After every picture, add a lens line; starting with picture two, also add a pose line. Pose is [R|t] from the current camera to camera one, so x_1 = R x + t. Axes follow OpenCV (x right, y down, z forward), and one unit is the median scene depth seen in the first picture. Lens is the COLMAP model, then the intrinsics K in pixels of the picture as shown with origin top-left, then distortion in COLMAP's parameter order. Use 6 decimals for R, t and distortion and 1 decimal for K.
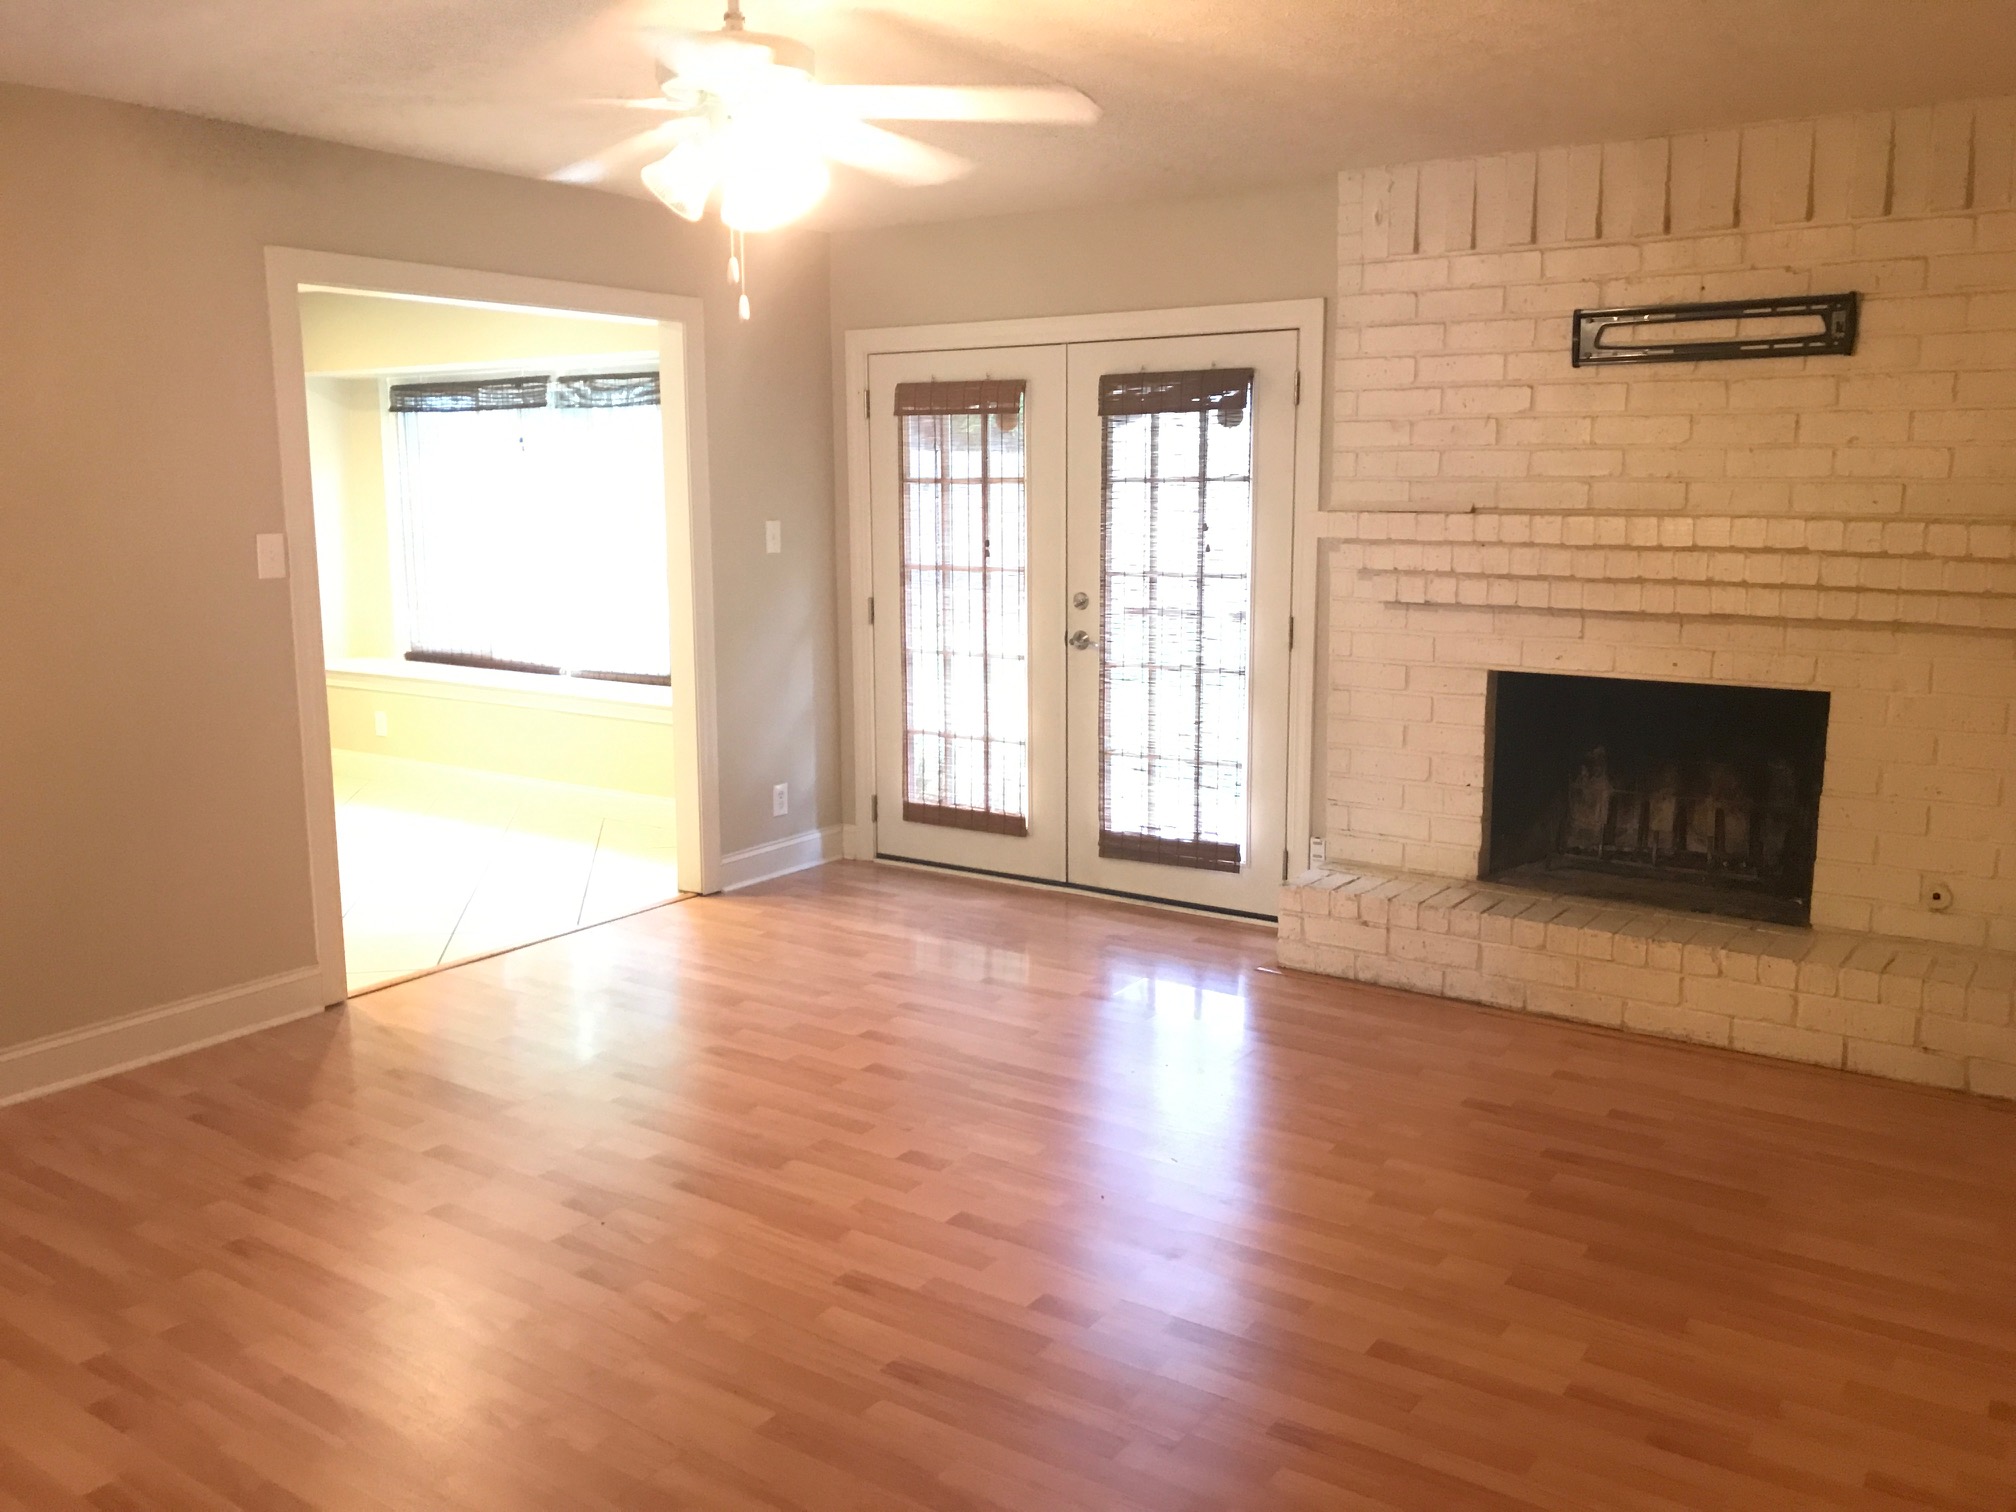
lens RADIAL K [[1664.6, 0, 995.4], [0, 1664.6, 750.3], [0, 0, 1]] dist [0.071414, -0.076693]
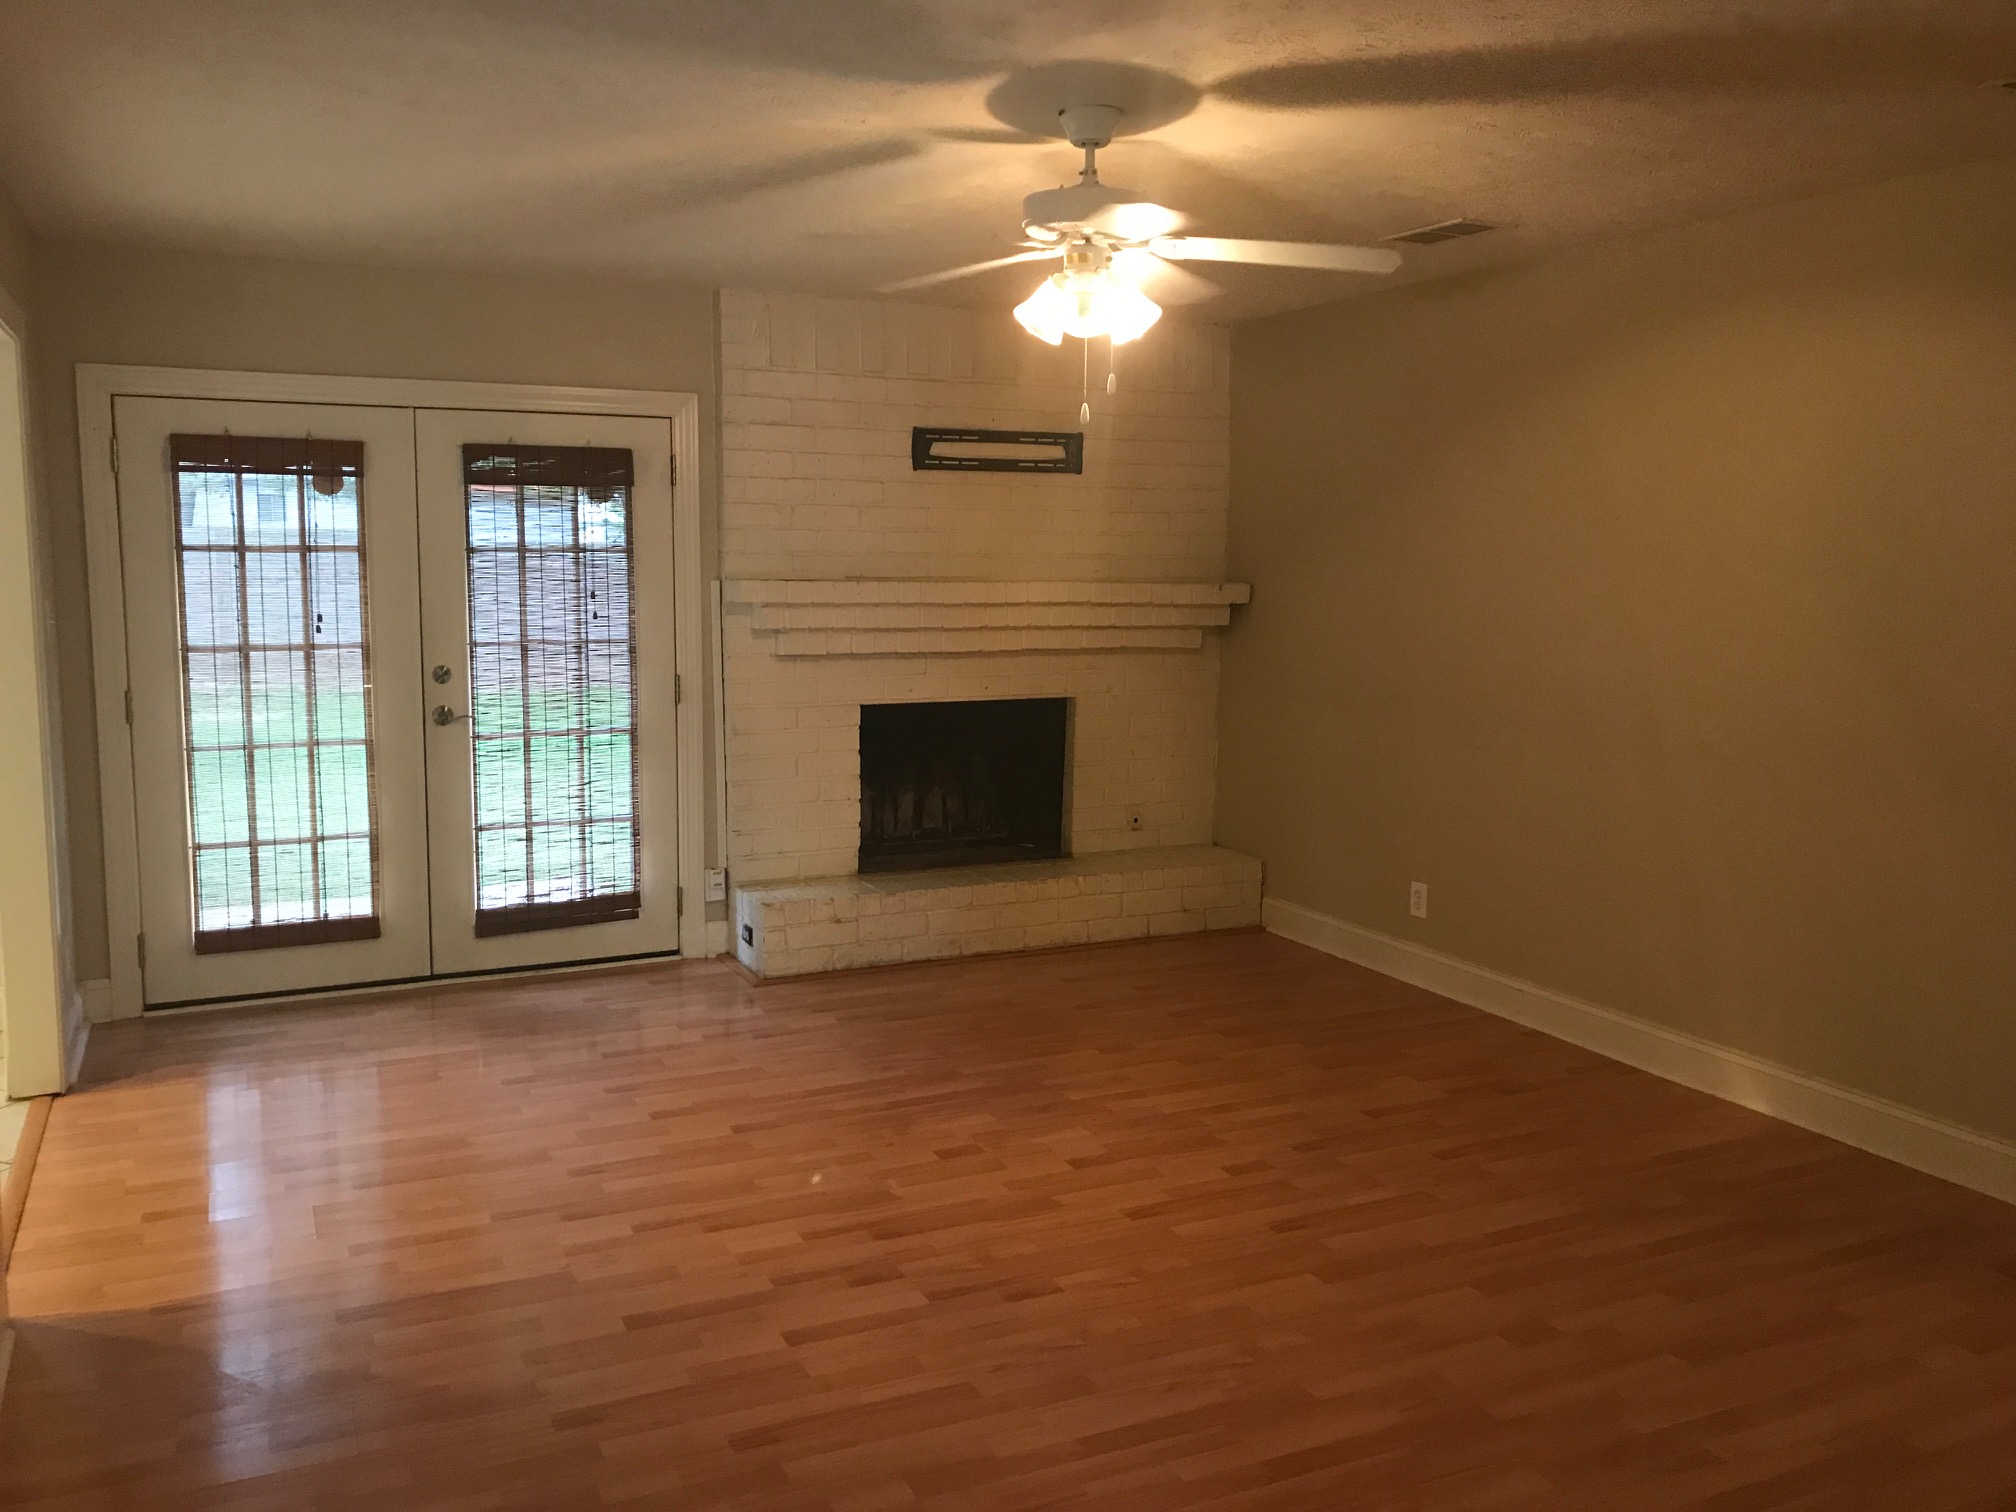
lens RADIAL K [[1664.6, 0, 1007.0], [0, 1664.6, 751.8], [0, 0, 1]] dist [0.071414, -0.076693]
pose [[0.492524, -0.102103, 0.864289, -0.682667], [0.134461, 0.990097, 0.040342, -0.045108], [-0.859849, 0.096344, 0.501375, 0.264060]]
